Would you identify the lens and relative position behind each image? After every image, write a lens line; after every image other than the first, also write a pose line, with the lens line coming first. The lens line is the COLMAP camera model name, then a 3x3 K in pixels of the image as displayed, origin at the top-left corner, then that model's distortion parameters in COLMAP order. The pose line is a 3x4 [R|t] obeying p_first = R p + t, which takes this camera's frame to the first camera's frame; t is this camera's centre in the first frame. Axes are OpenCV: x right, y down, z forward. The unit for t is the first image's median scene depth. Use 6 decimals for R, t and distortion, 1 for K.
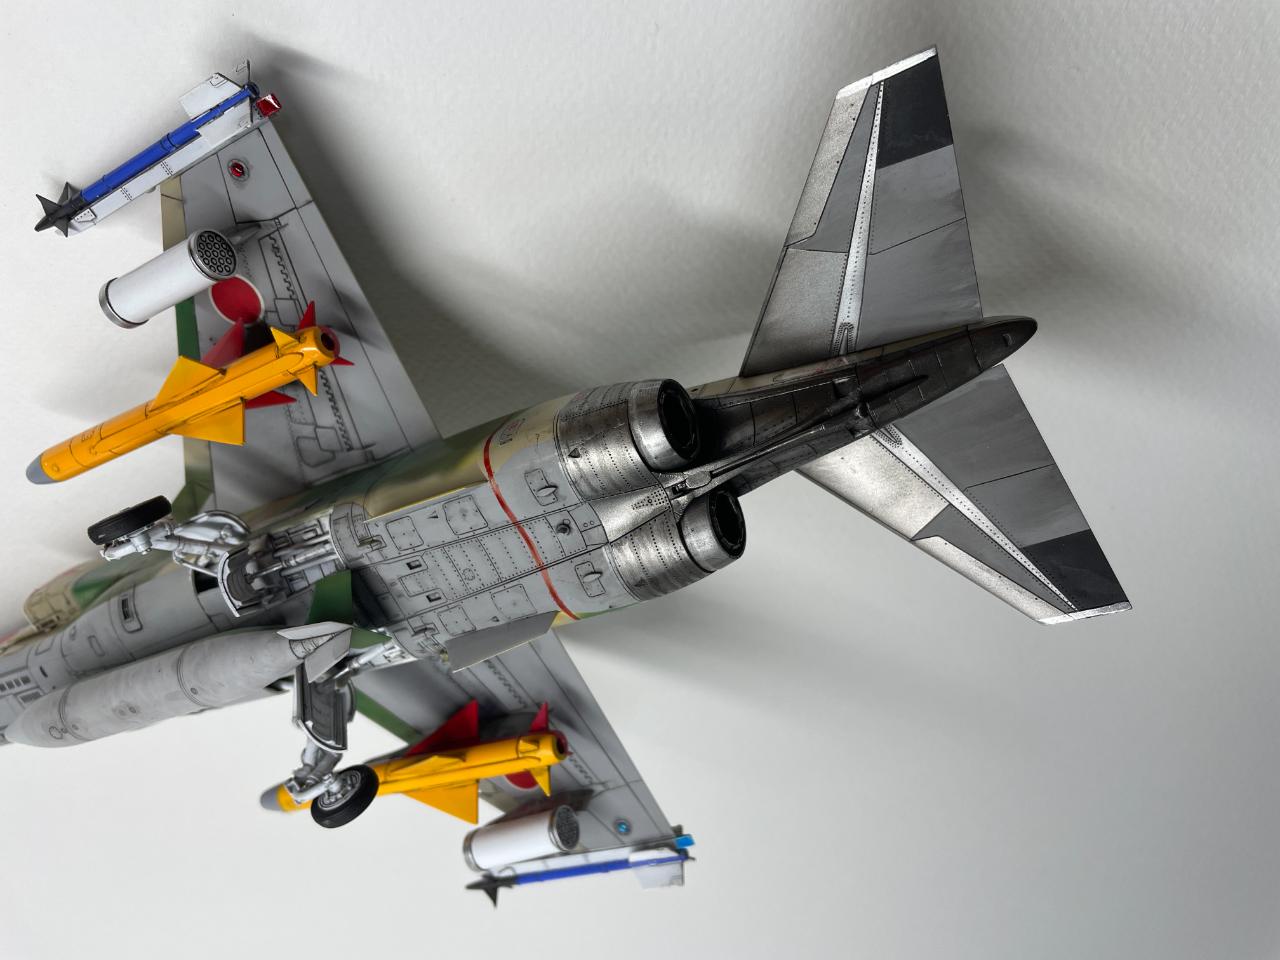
lens RADIAL K [[983.8, 0, 640.0], [0, 983.8, 480.0], [0, 0, 1]] dist [0.068684, -0.127850]
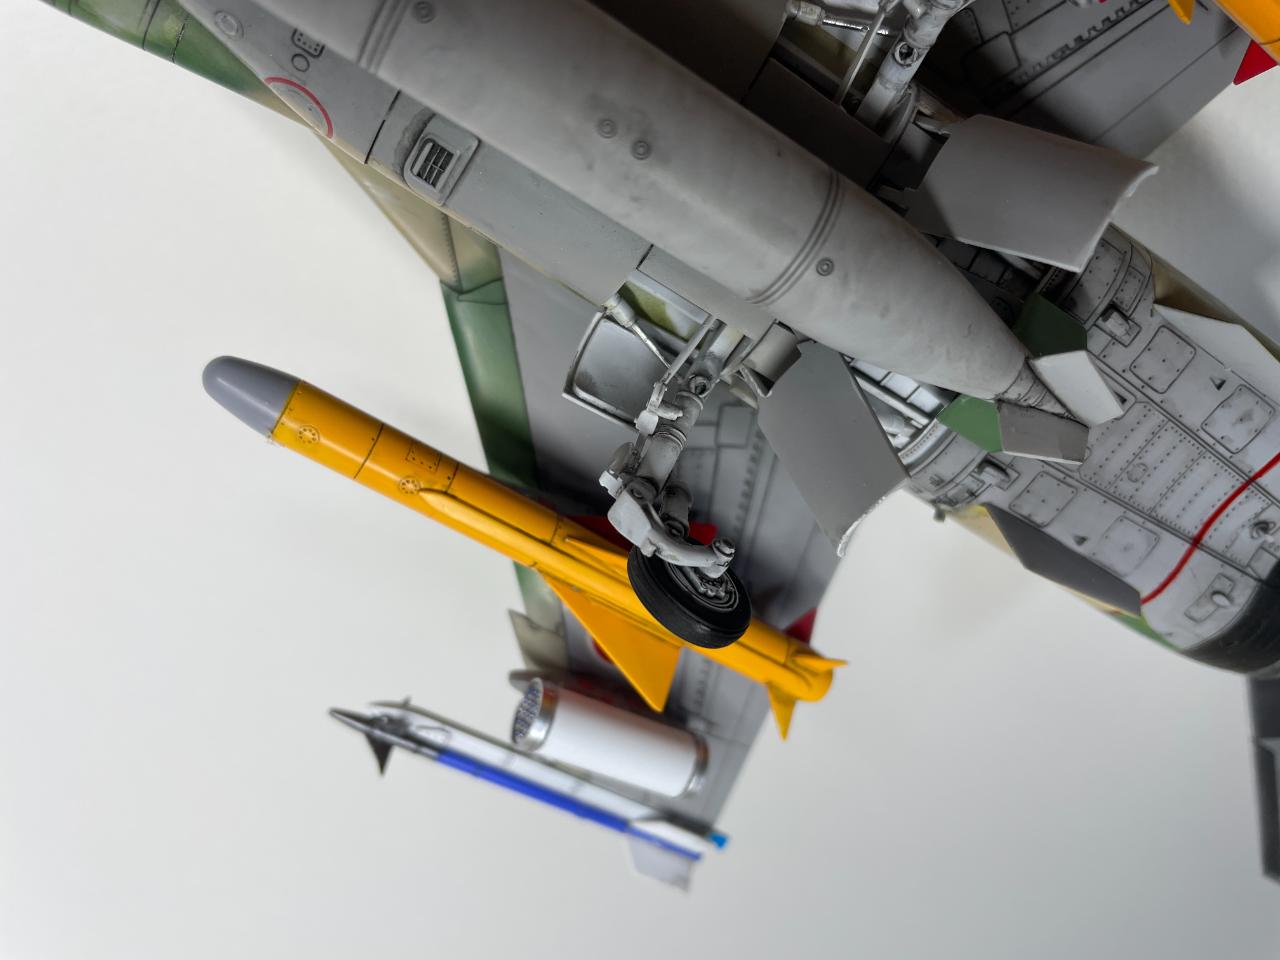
lens RADIAL K [[1018.3, 0, 640.0], [0, 1018.3, 480.0], [0, 0, 1]] dist [0.060114, -0.150315]
pose [[0.456430, 0.589209, 0.666711, -0.742260], [-0.643984, 0.735820, -0.209413, 0.435284], [-0.613967, -0.333769, 0.715292, 0.713539]]
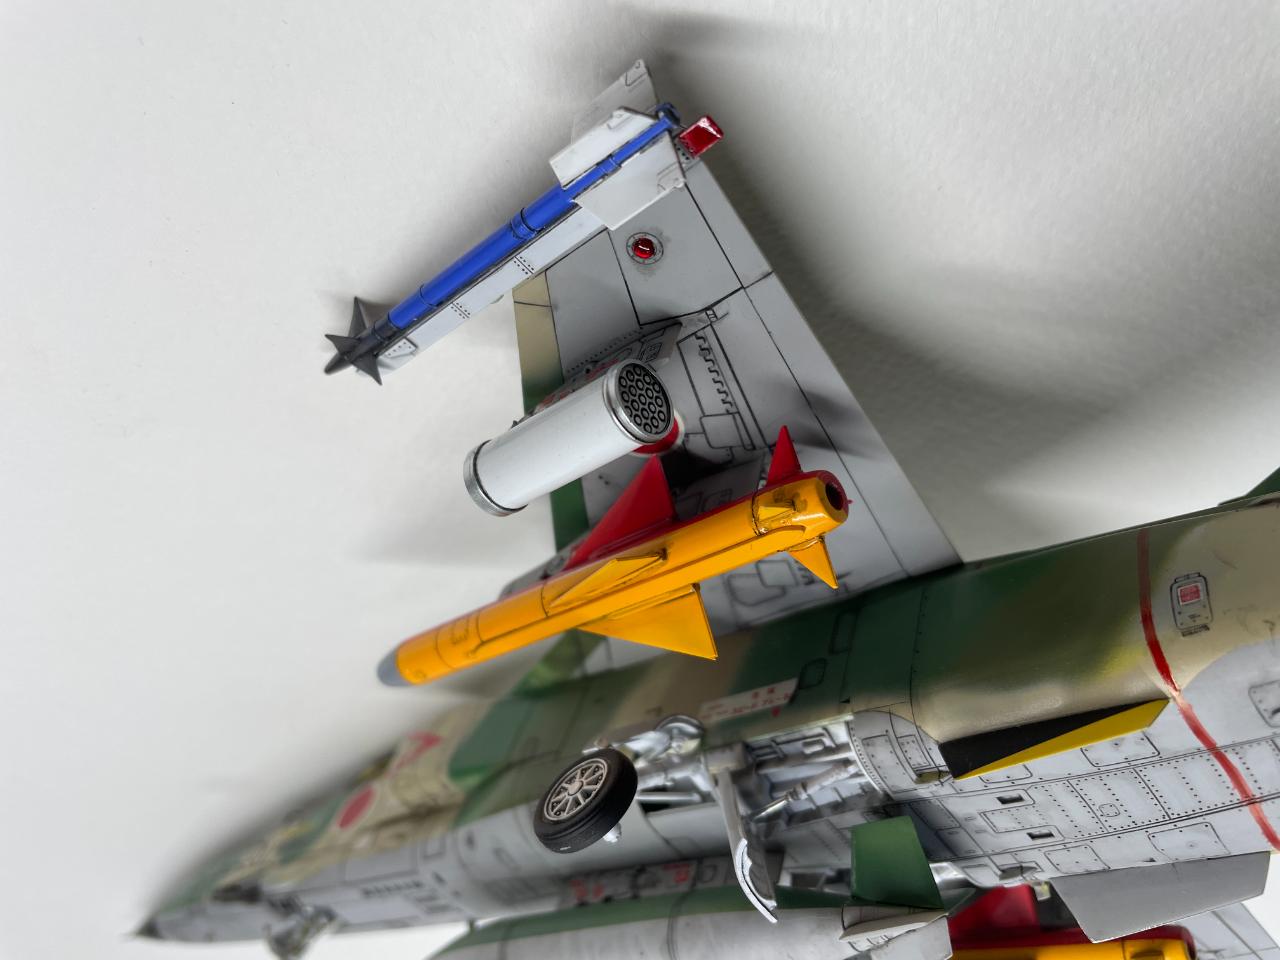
lens RADIAL K [[983.8, 0, 640.0], [0, 983.8, 480.0], [0, 0, 1]] dist [0.068684, -0.127850]
pose [[0.971828, -0.165805, -0.167509, -0.318522], [0.193491, 0.967071, 0.165333, -0.265868], [0.134580, -0.193087, 0.971908, 0.380233]]
